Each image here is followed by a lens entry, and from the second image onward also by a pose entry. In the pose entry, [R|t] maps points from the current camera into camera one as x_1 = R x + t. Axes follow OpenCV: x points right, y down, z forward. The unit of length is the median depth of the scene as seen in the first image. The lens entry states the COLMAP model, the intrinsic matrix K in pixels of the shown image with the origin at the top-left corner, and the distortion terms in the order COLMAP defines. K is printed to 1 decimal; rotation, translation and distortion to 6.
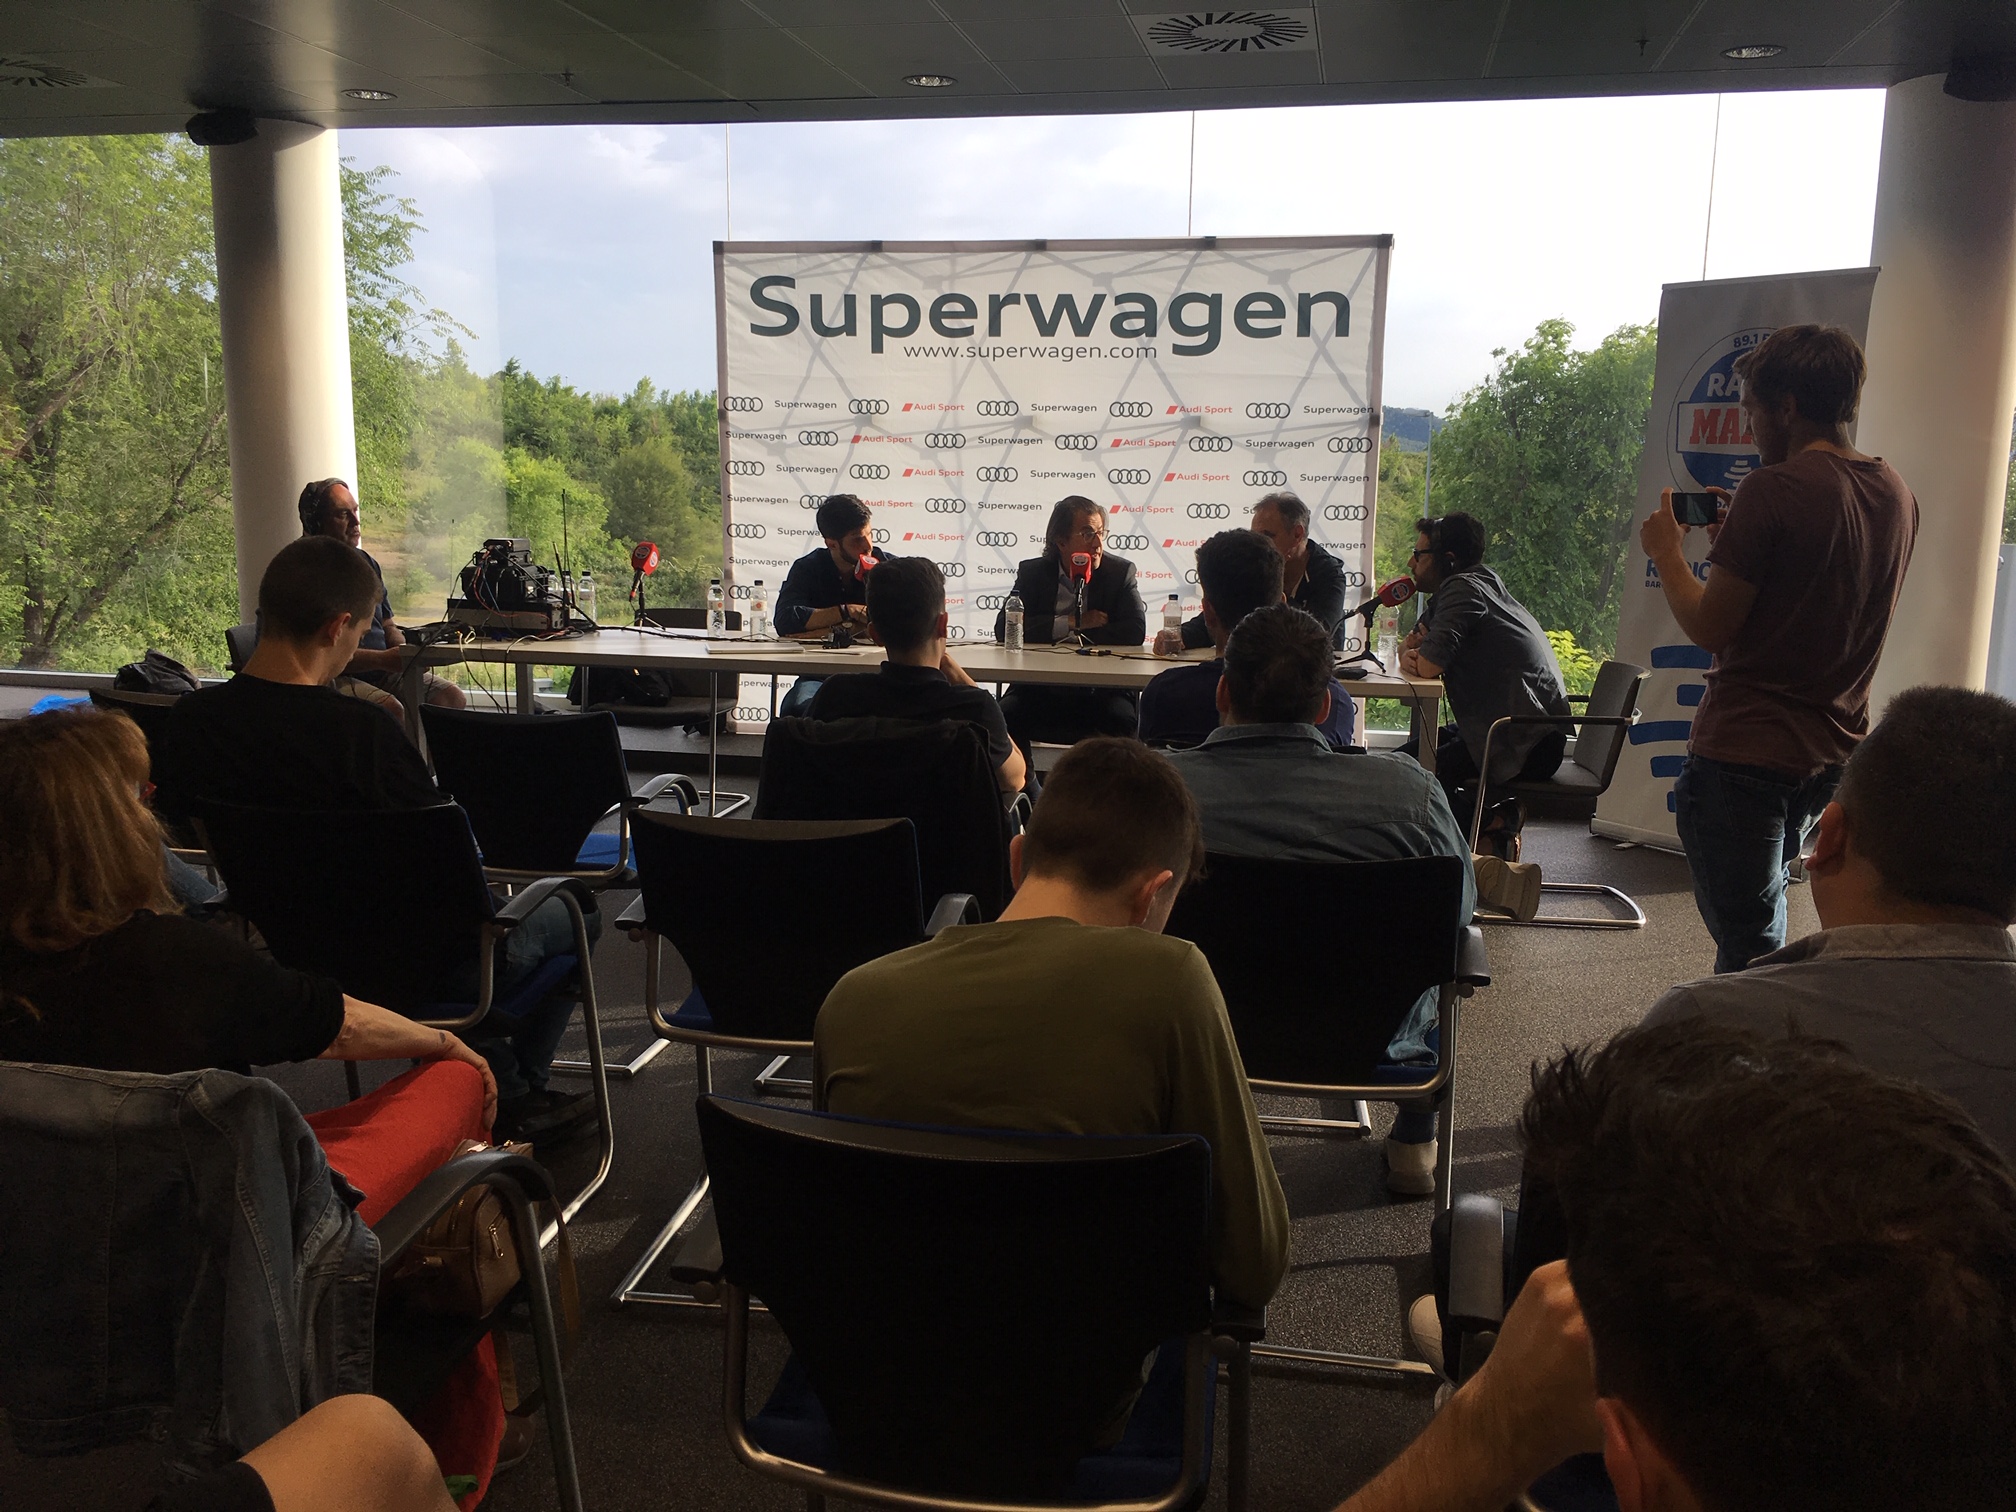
lens RADIAL K [[1711.9, 0, 1008.0], [0, 1711.9, 756.0], [0, 0, 1]] dist [0.080351, -0.064381]
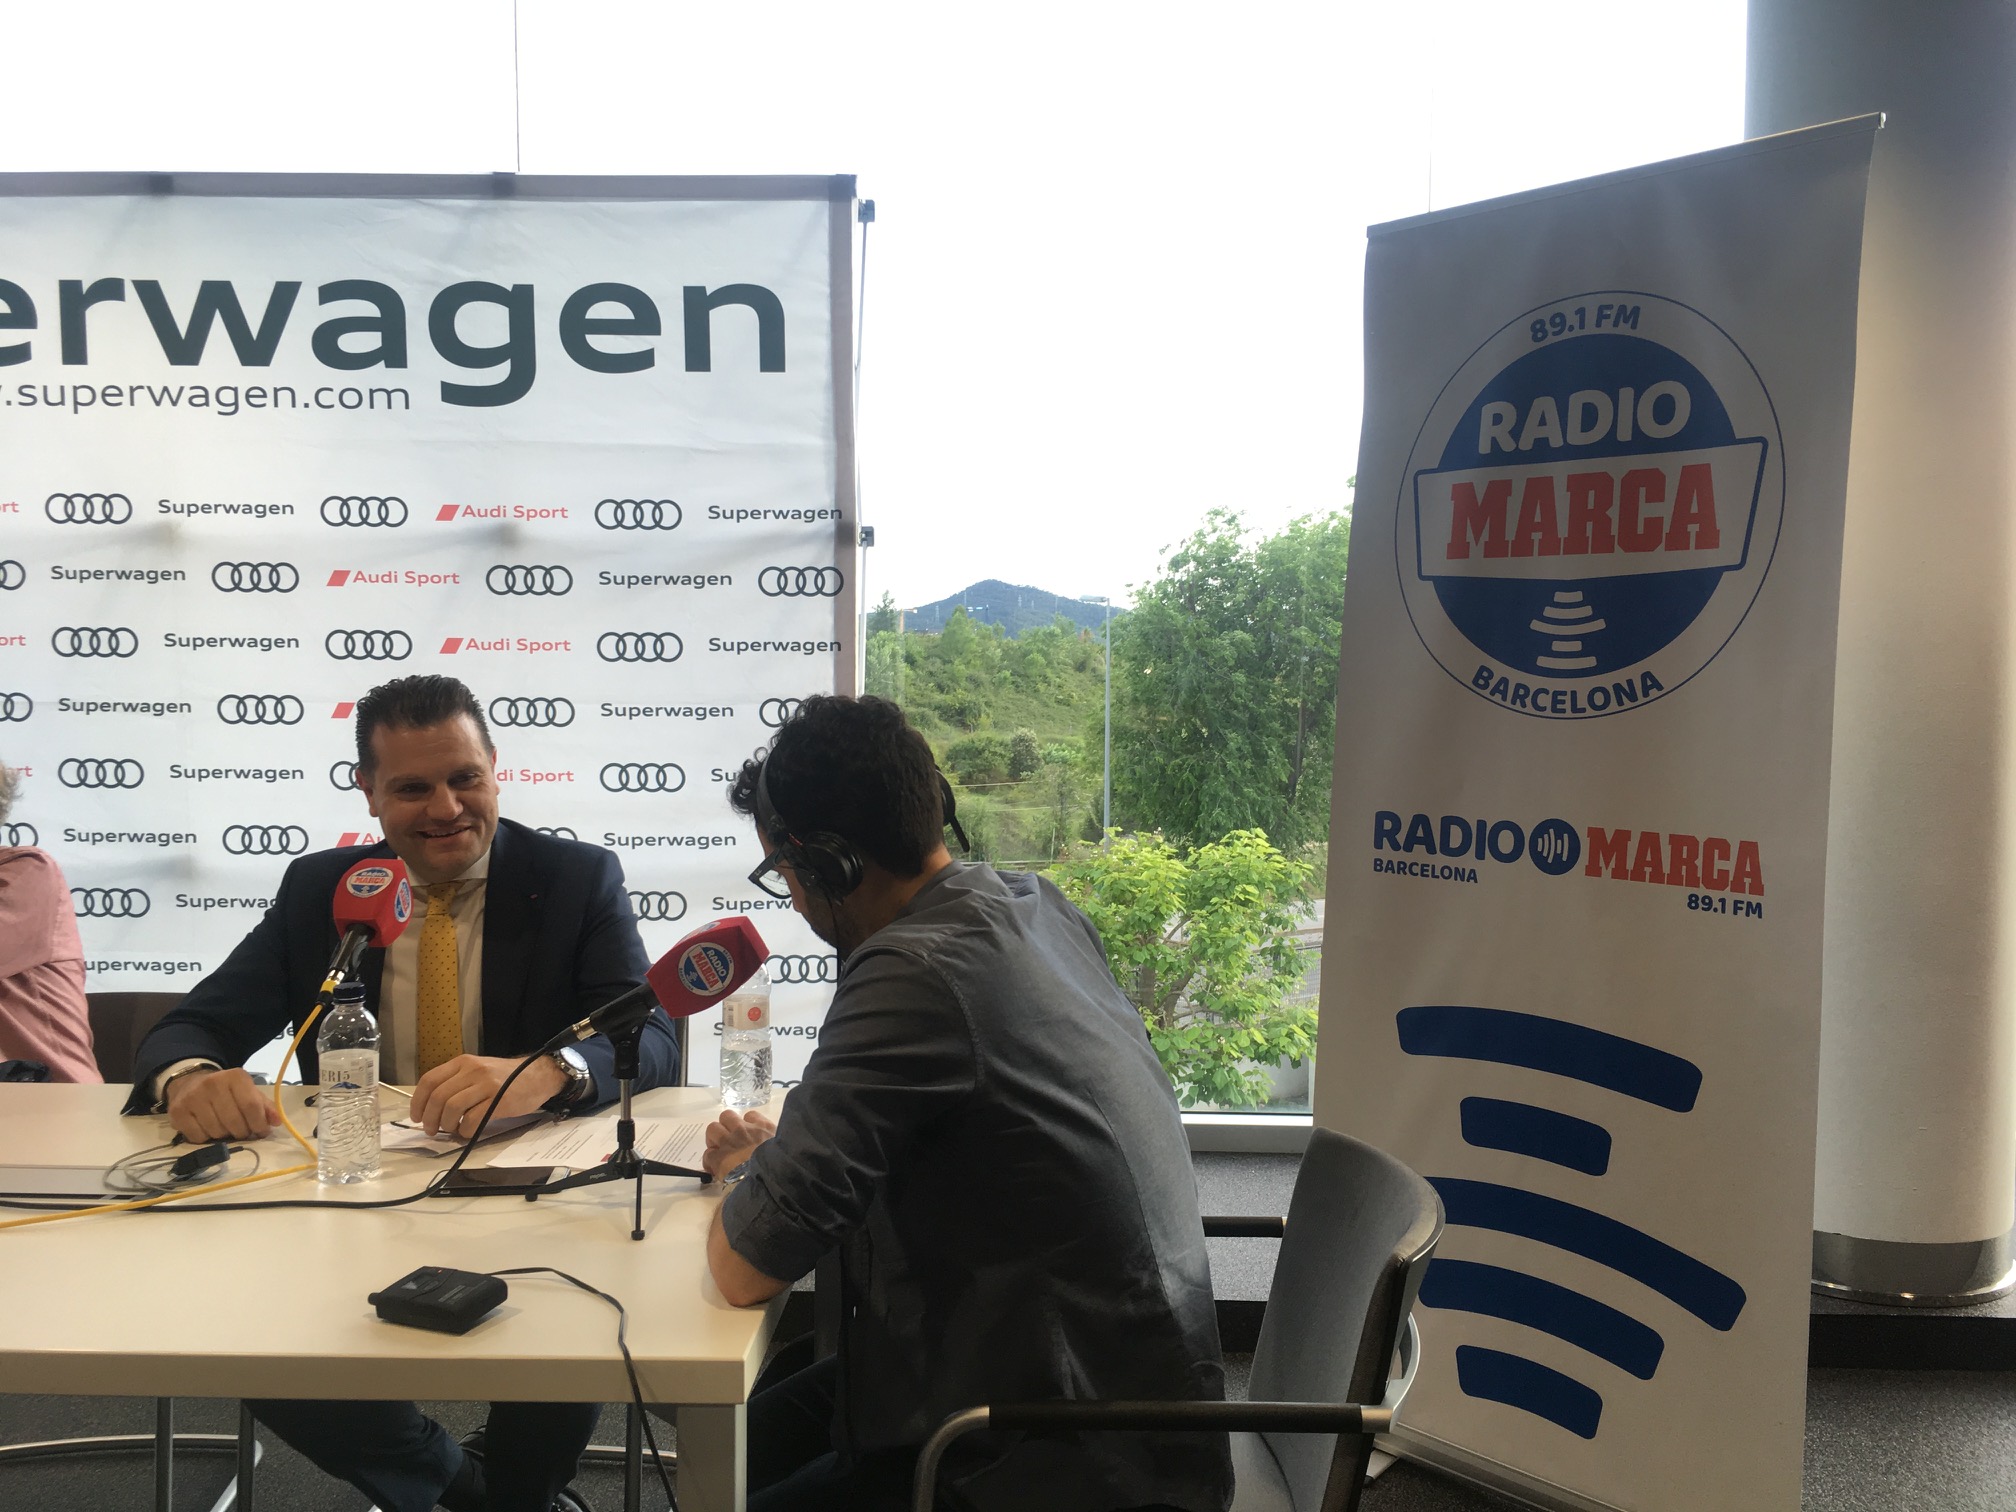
lens RADIAL K [[1711.7, 0, 1003.3], [0, 1711.7, 759.6], [0, 0, 1]] dist [0.082850, -0.100536]
pose [[0.986703, -0.018307, 0.161500, 0.171433], [0.035752, 0.993746, -0.105784, -0.070807], [-0.158553, 0.110152, 0.981187, 0.487229]]
